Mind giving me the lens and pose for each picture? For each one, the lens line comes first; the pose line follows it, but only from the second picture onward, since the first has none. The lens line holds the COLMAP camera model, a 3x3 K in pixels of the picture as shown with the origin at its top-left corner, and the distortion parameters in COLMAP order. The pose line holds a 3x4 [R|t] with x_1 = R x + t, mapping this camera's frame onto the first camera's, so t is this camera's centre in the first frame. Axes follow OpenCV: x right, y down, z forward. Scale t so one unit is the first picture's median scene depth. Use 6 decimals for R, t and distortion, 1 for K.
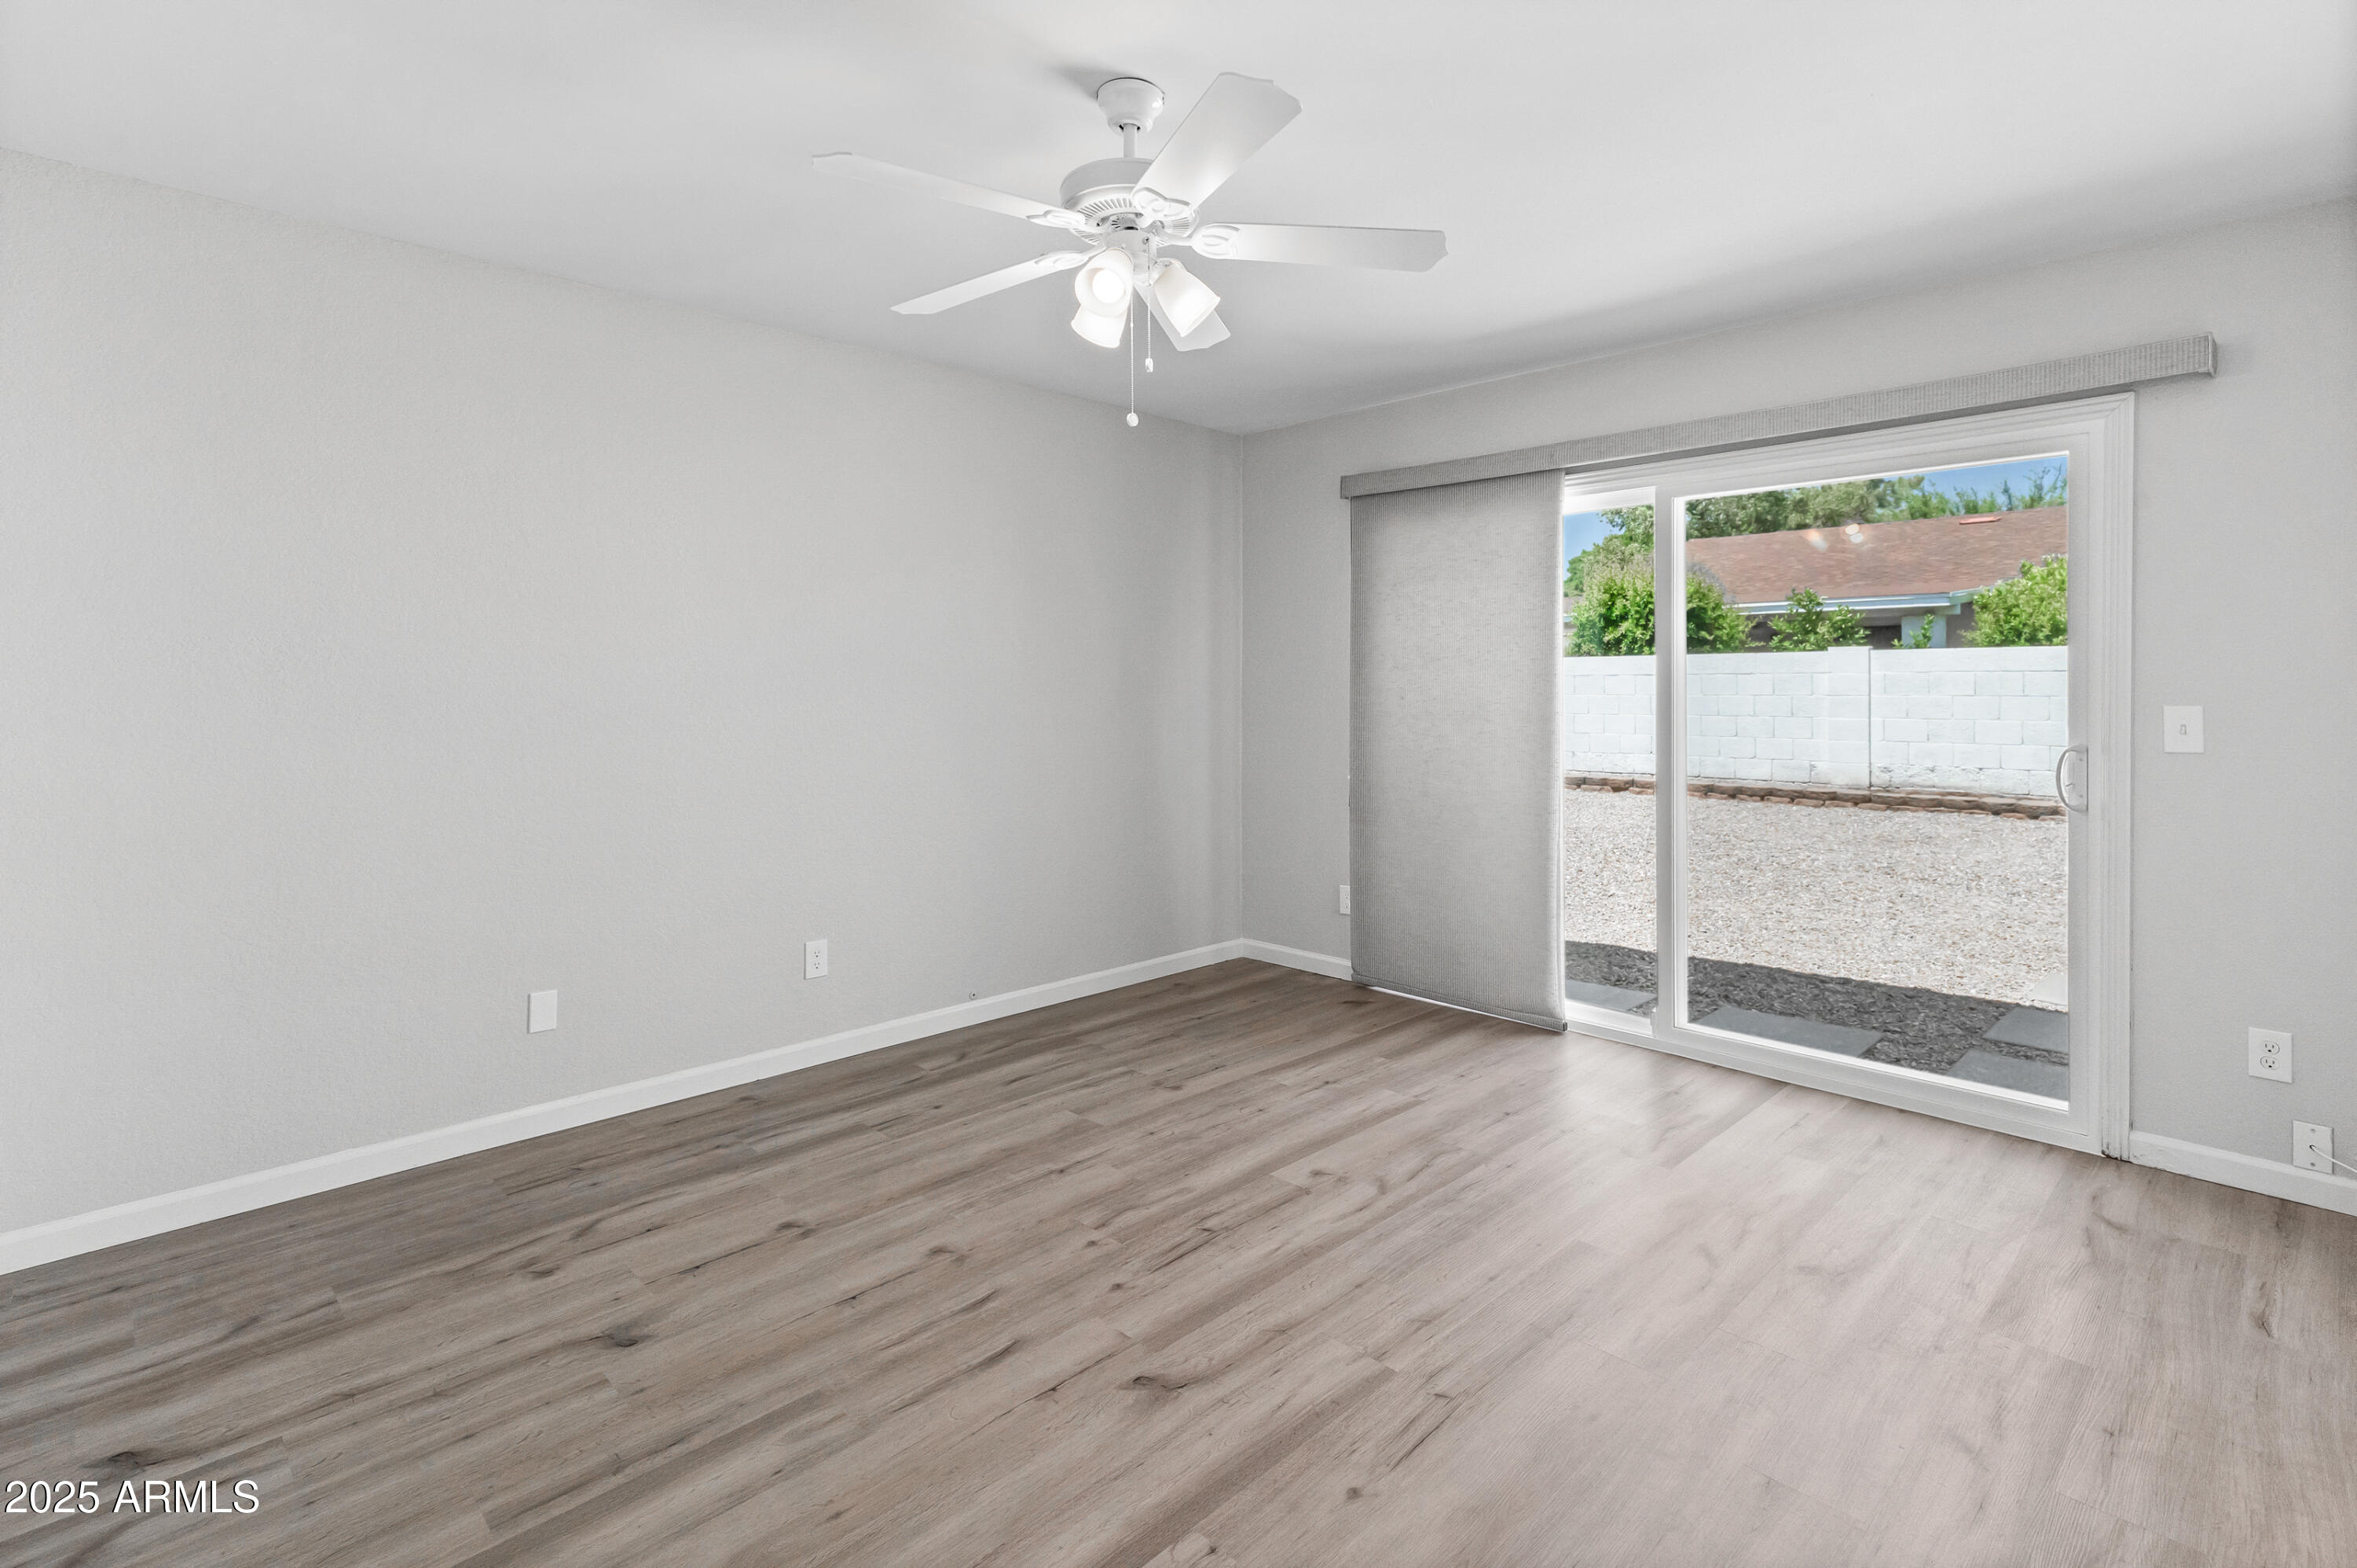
lens RADIAL K [[1096.5, 0, 1190.6], [0, 1096.5, 686.1], [0, 0, 1]] dist [0.009077, 0.000138]
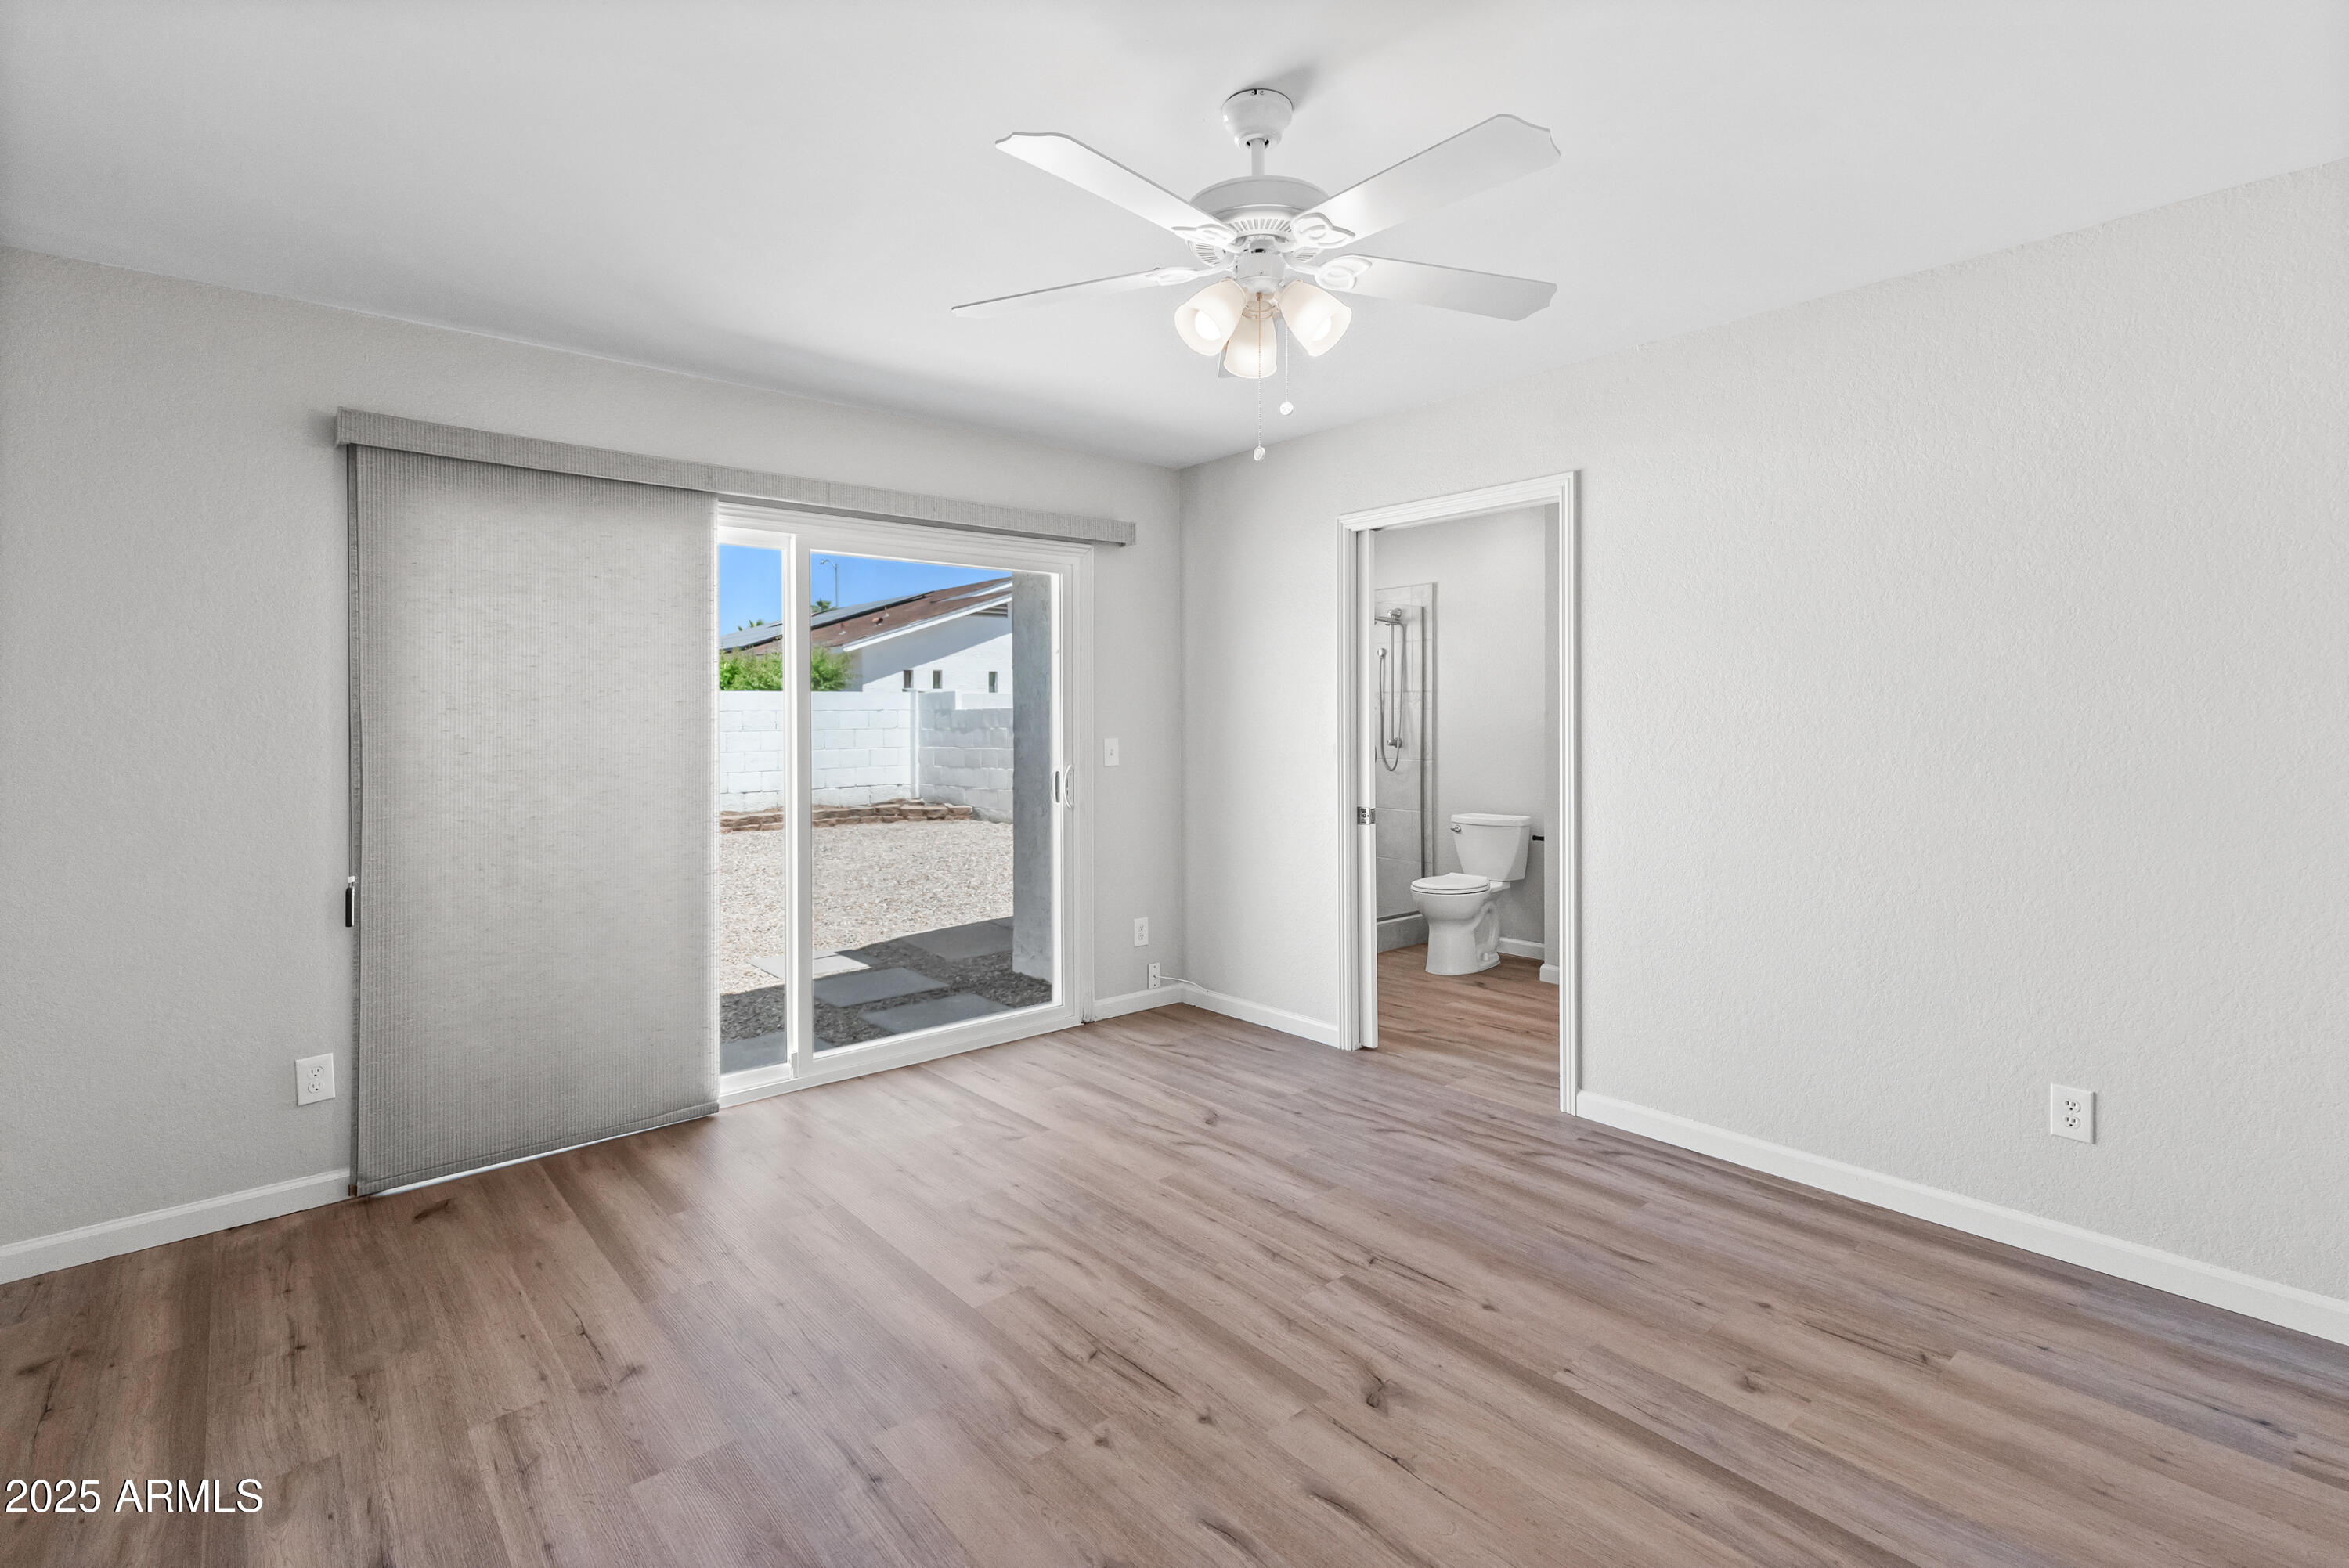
lens RADIAL K [[1107.0, 0, 1186.3], [0, 1107.0, 714.5], [0, 0, 1]] dist [0.012291, 0.000111]
pose [[0.068011, 0.002185, 0.997682, -0.845255], [0.008061, 0.999964, -0.002740, -0.014144], [-0.997652, 0.008229, 0.067991, 0.838543]]
